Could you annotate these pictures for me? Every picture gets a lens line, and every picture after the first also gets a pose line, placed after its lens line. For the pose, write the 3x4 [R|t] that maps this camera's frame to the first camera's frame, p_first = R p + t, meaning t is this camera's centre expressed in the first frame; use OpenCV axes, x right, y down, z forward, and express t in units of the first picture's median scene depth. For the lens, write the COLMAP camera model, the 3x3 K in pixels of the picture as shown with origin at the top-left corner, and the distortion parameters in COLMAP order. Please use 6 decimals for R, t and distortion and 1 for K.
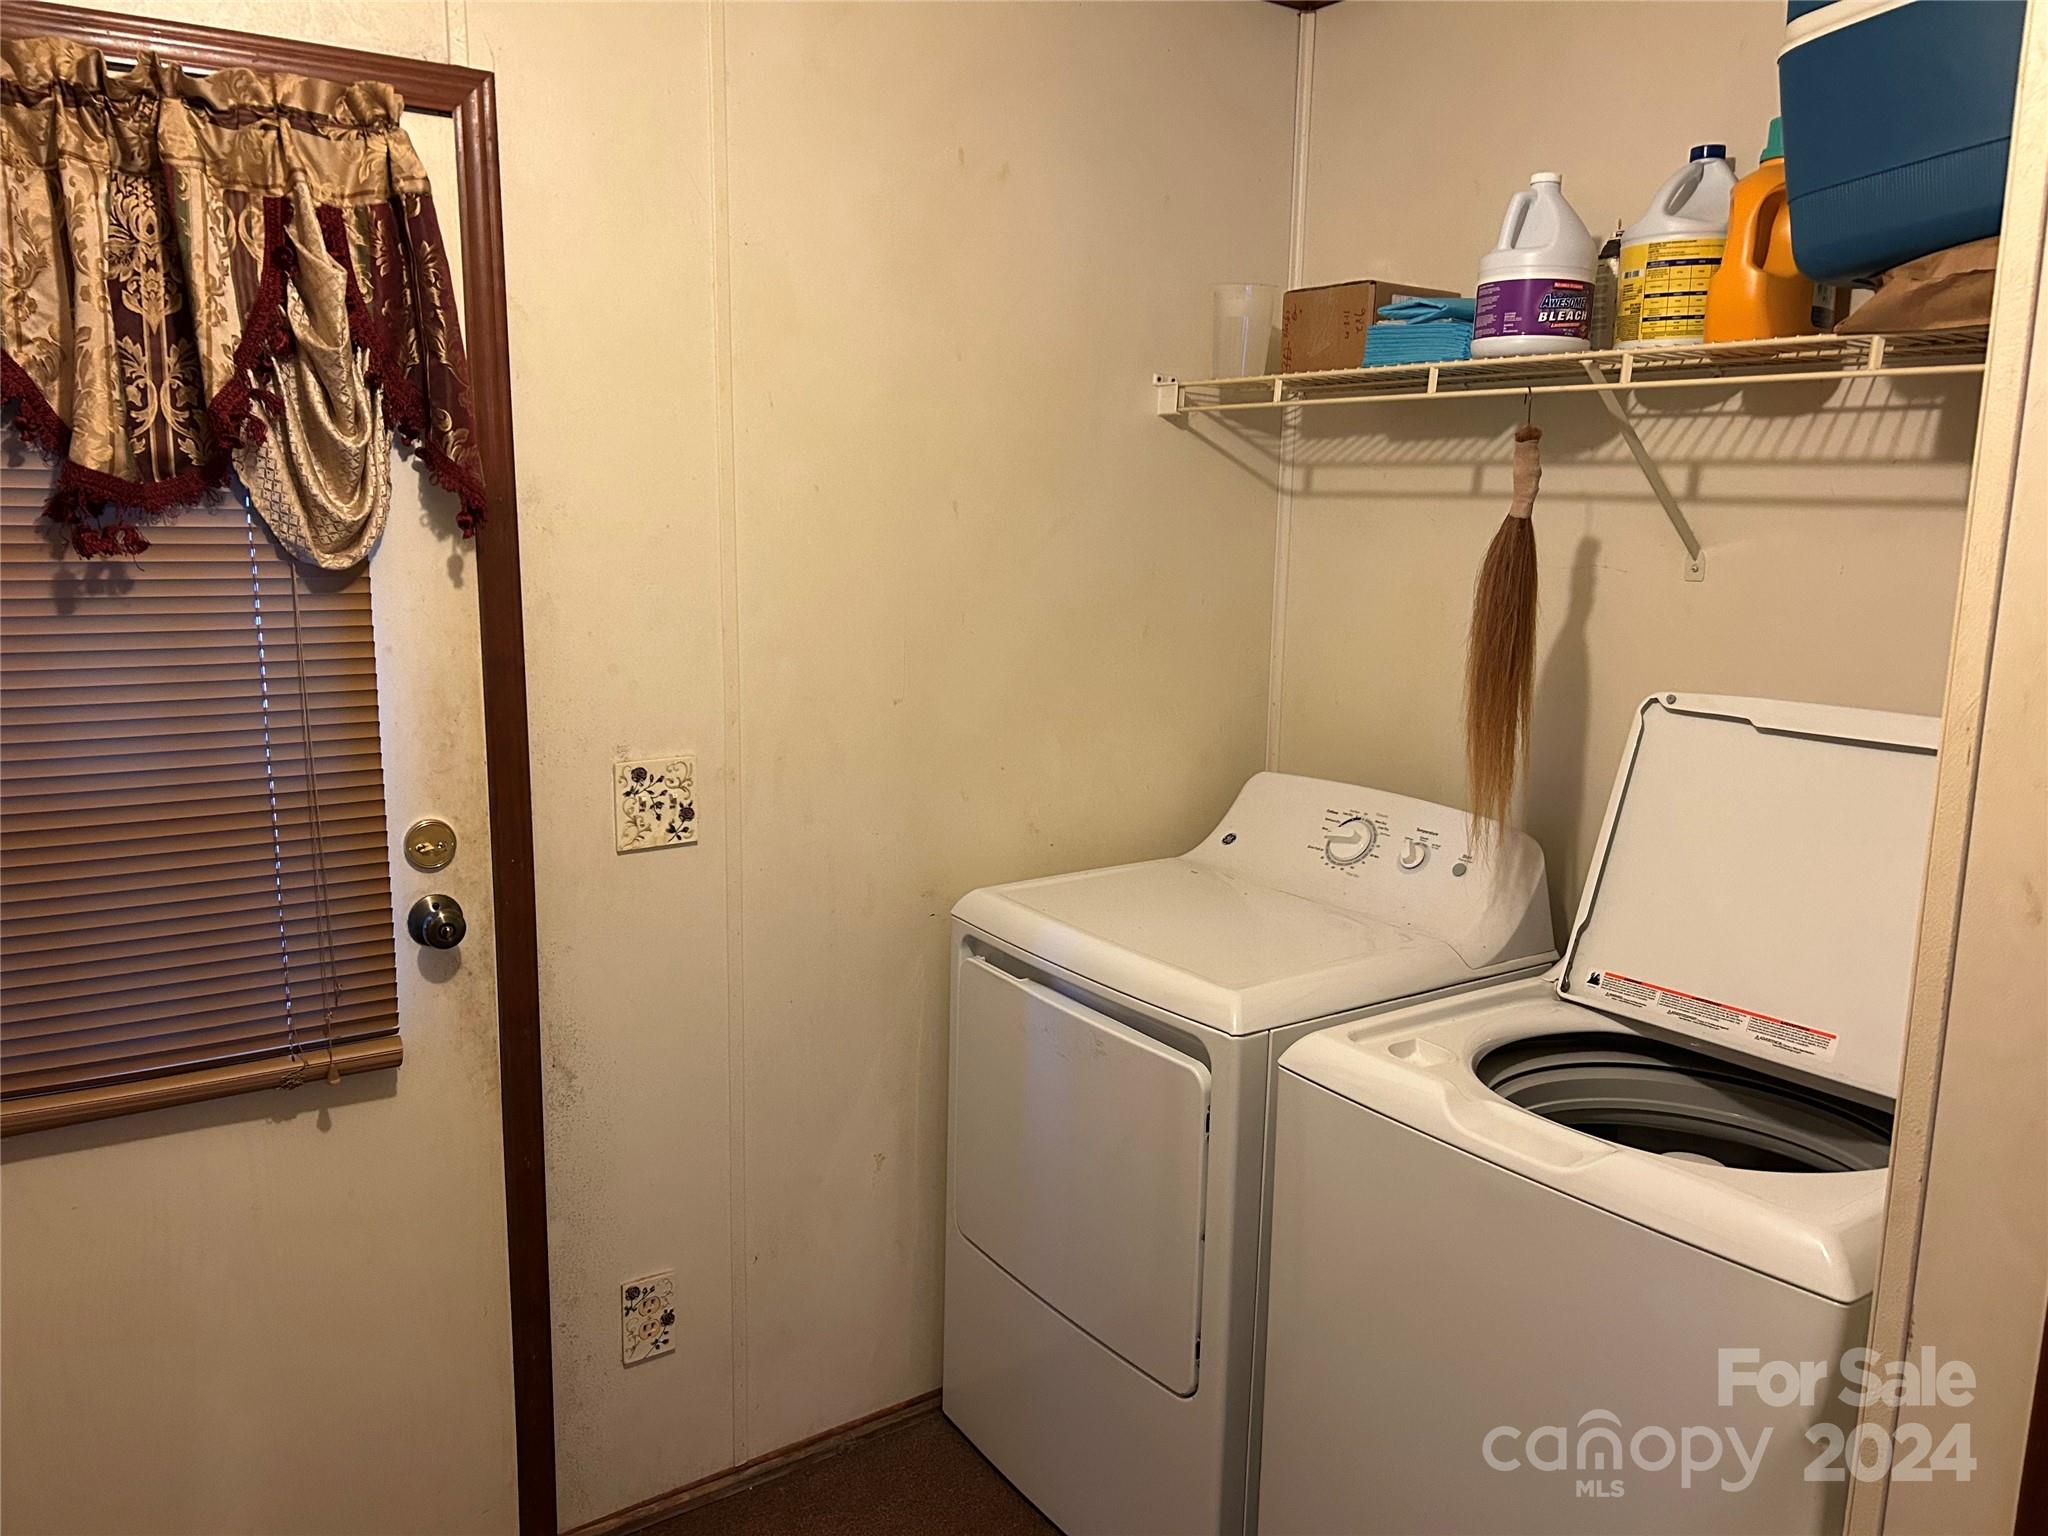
lens RADIAL K [[1549.1, 0, 1017.9], [0, 1549.1, 781.9], [0, 0, 1]] dist [0.003072, -0.001815]
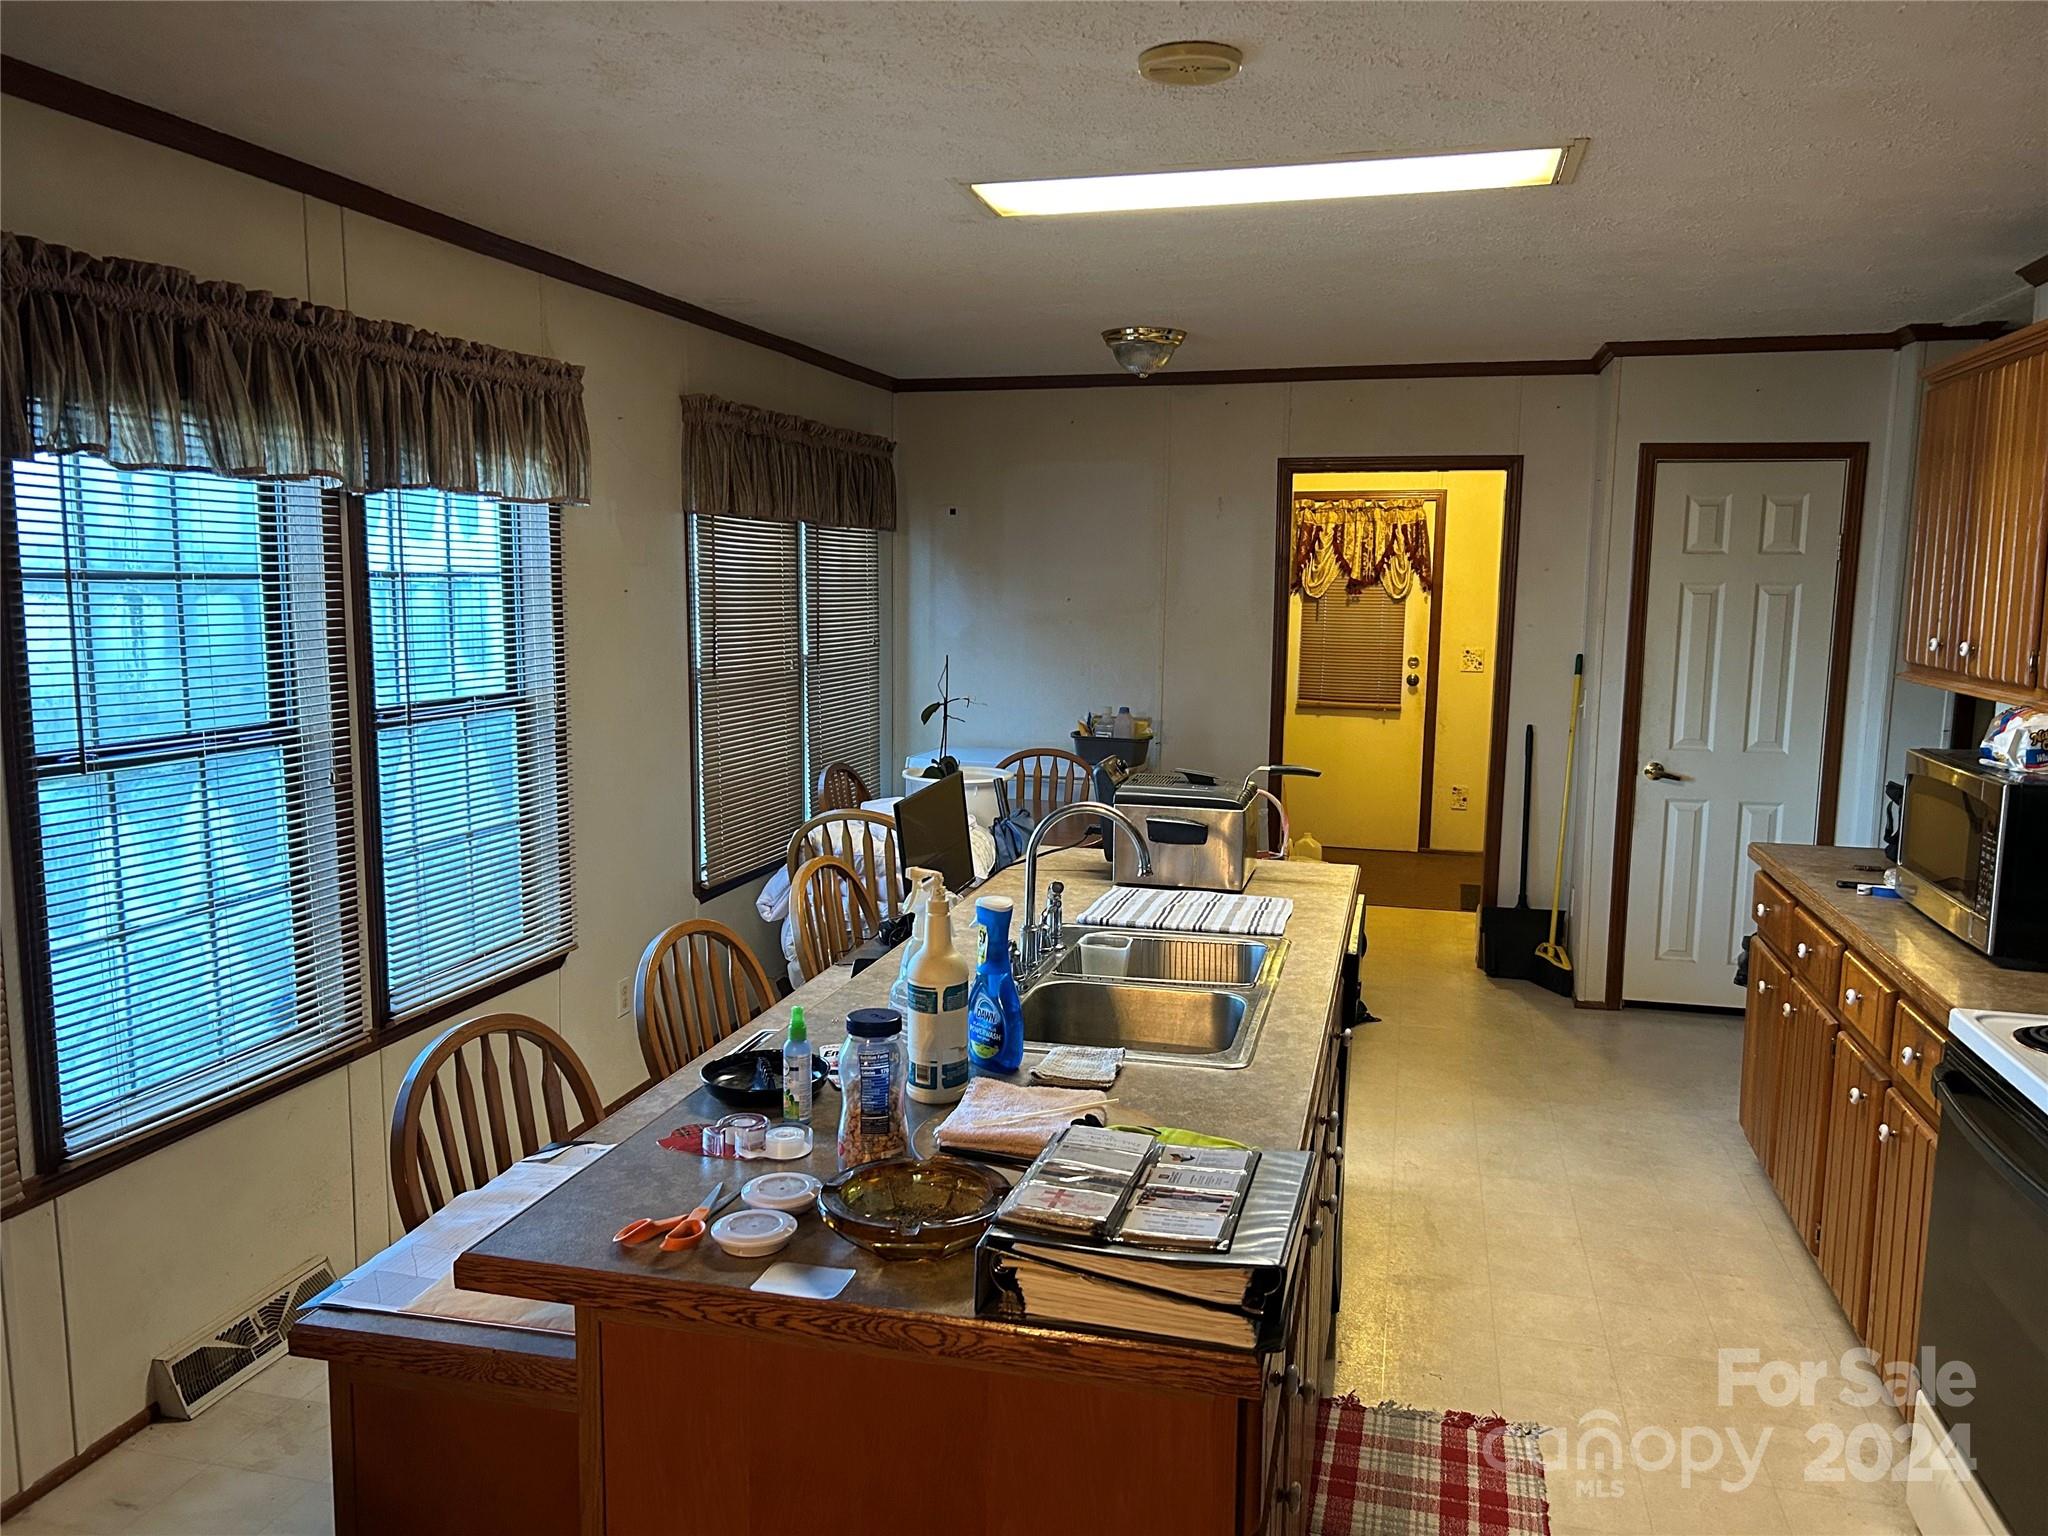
lens RADIAL K [[1549.1, 0, 1019.4], [0, 1549.1, 774.3], [0, 0, 1]] dist [0.003072, -0.001815]
pose [[0.663296, 0.088900, -0.743058, 2.318197], [-0.136310, 0.990661, -0.003154, 0.556692], [0.735838, 0.103378, 0.669220, -2.911920]]
